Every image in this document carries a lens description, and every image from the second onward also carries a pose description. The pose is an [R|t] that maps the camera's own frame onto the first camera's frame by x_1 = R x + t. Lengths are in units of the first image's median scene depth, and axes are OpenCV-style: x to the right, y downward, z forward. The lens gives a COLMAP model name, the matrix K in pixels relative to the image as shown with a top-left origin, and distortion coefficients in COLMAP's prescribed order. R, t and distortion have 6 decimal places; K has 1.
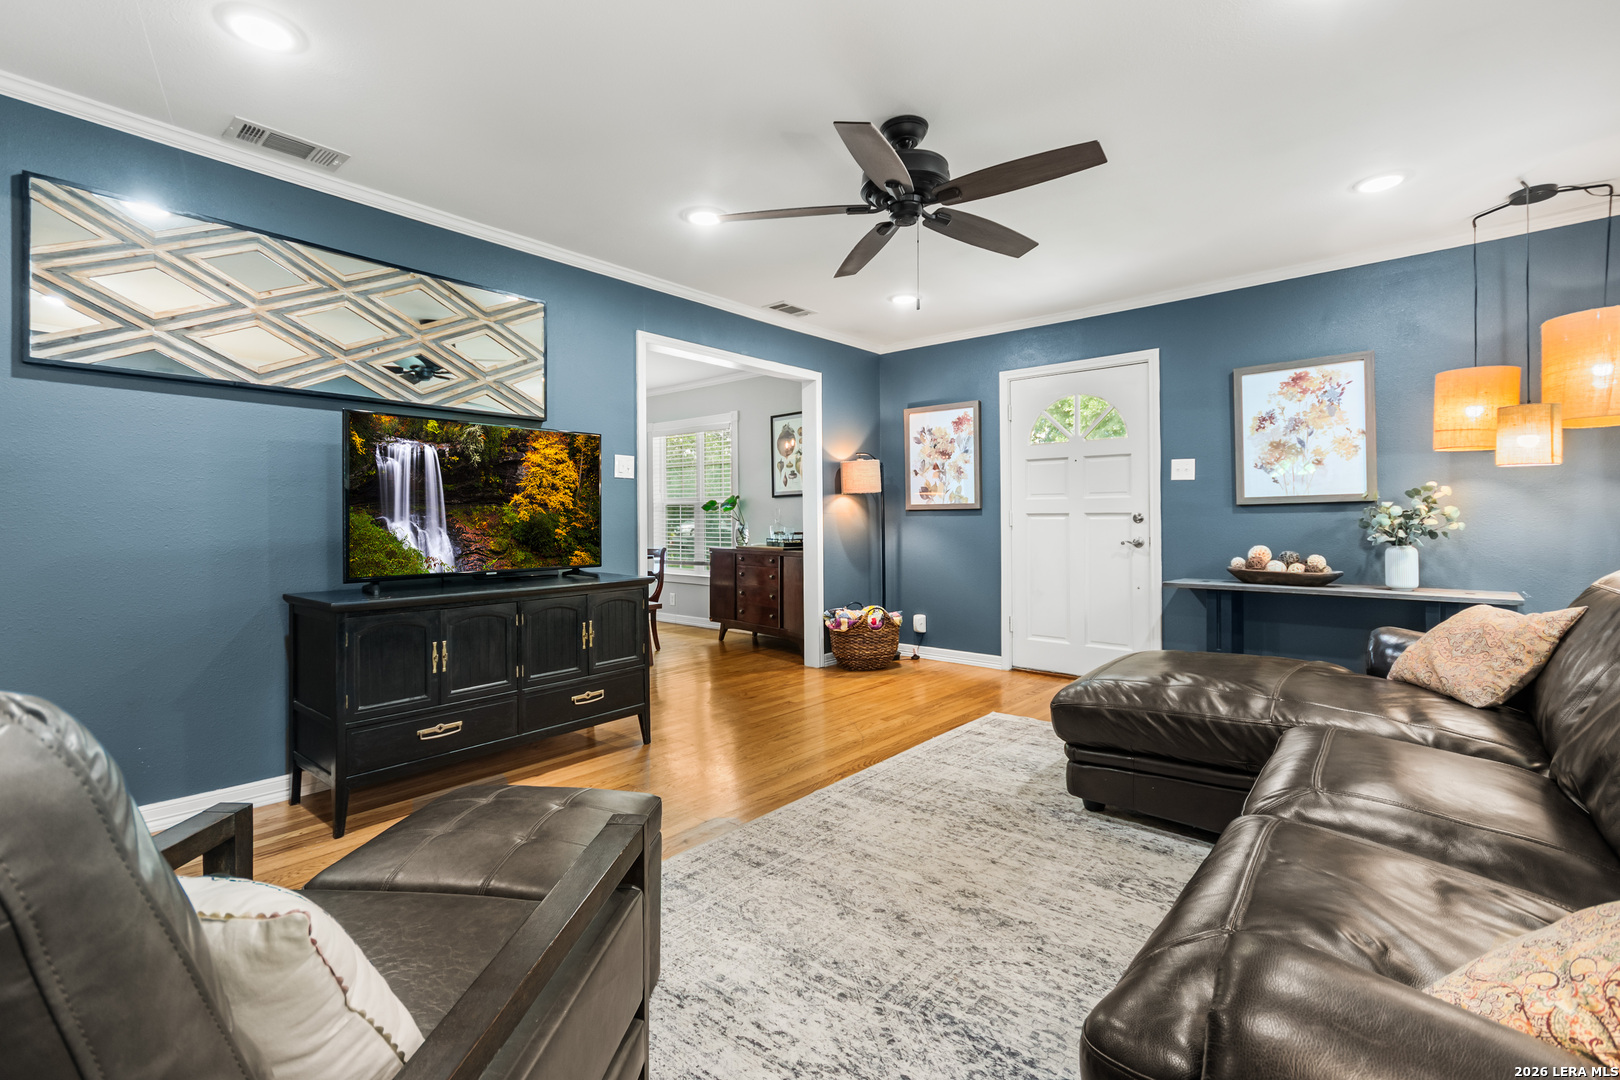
lens RADIAL K [[727.6, 0, 799.2], [0, 727.6, 524.5], [0, 0, 1]] dist [0.002949, -0.000664]
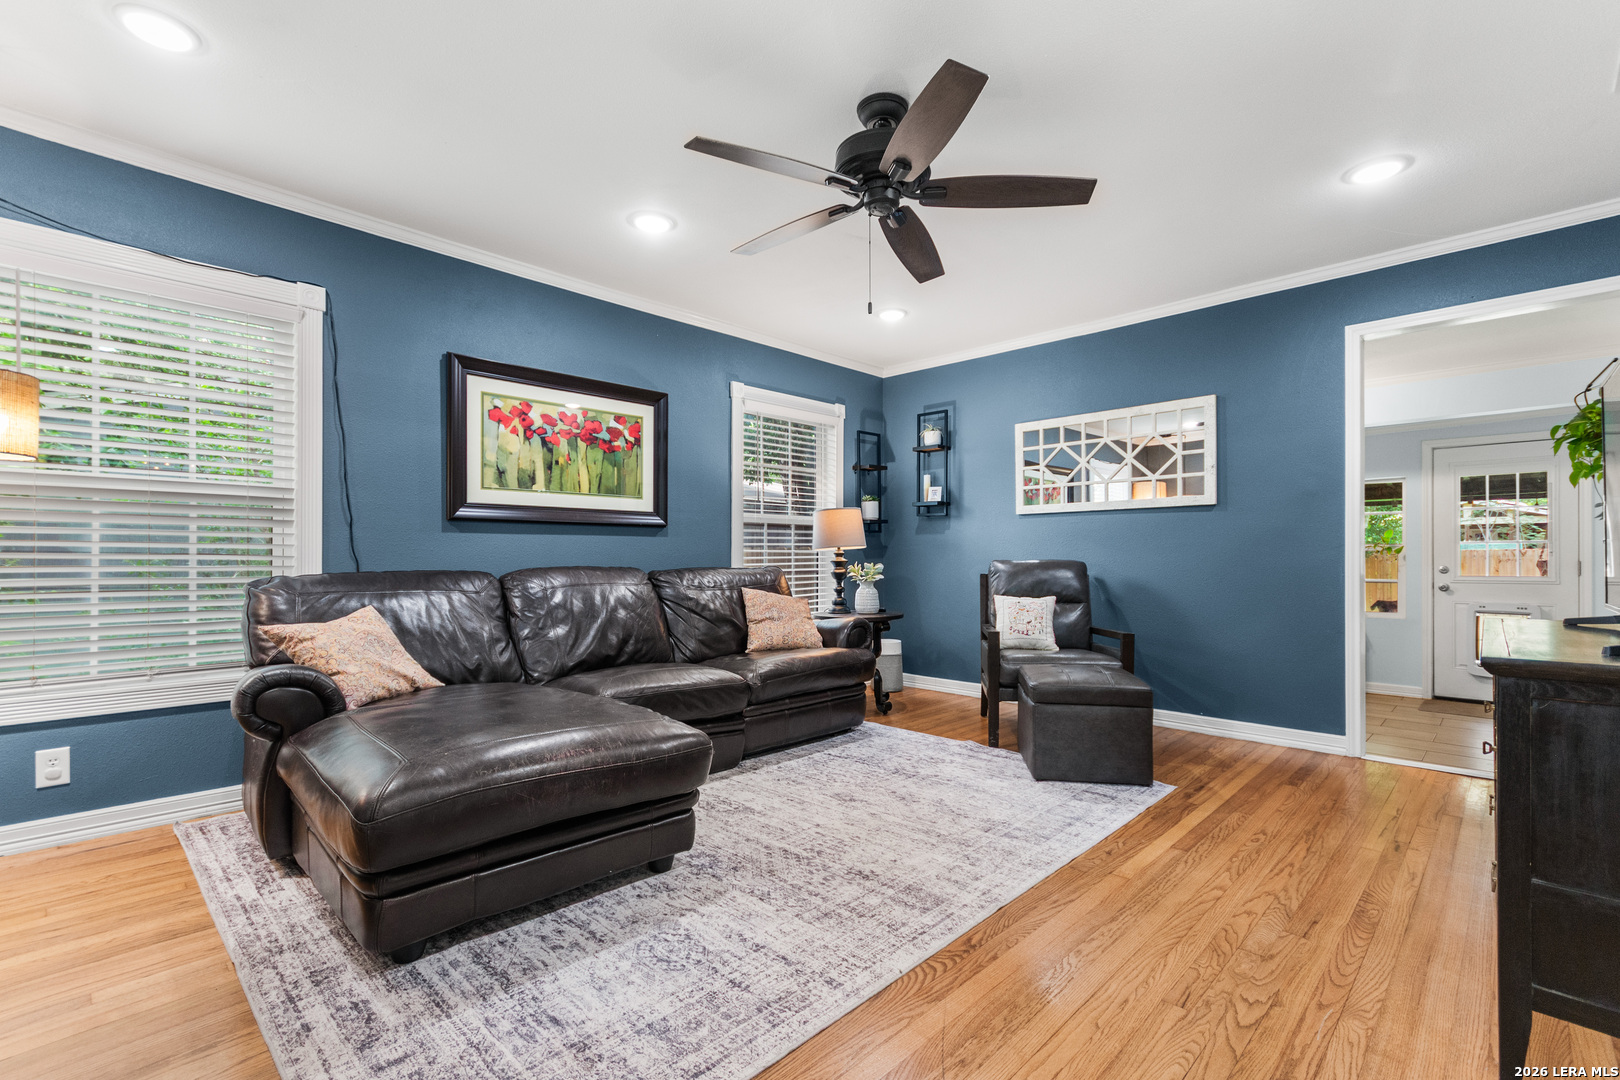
lens RADIAL K [[727.6, 0, 810.4], [0, 727.6, 553.3], [0, 0, 1]] dist [0.002949, -0.000664]
pose [[-0.998621, 0.003997, 0.052344, 0.139068], [0.003969, 0.999992, -0.000640, 0.014609], [-0.052347, -0.000431, -0.998629, 1.411269]]
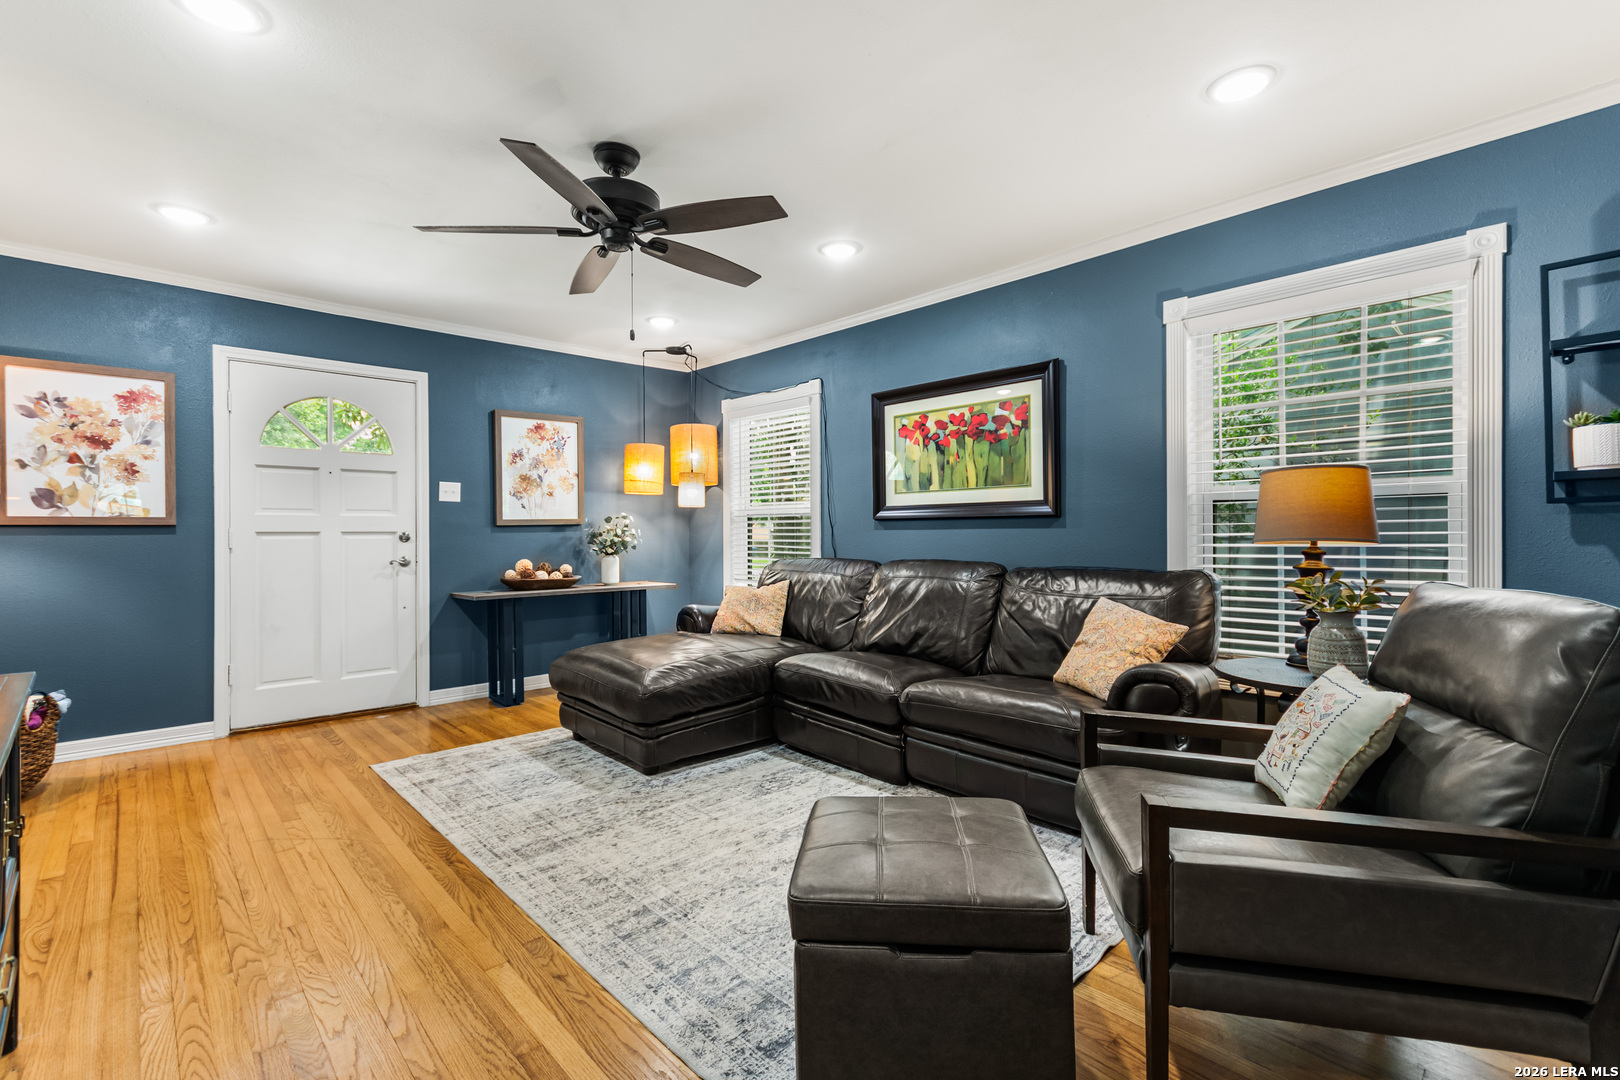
lens RADIAL K [[727.6, 0, 800.0], [0, 727.6, 528.3], [0, 0, 1]] dist [0.002949, -0.000664]
pose [[0.105212, 0.006385, 0.994429, -0.609913], [0.010007, 0.999922, -0.007479, -0.010545], [-0.994400, 0.010738, 0.105140, 0.468066]]
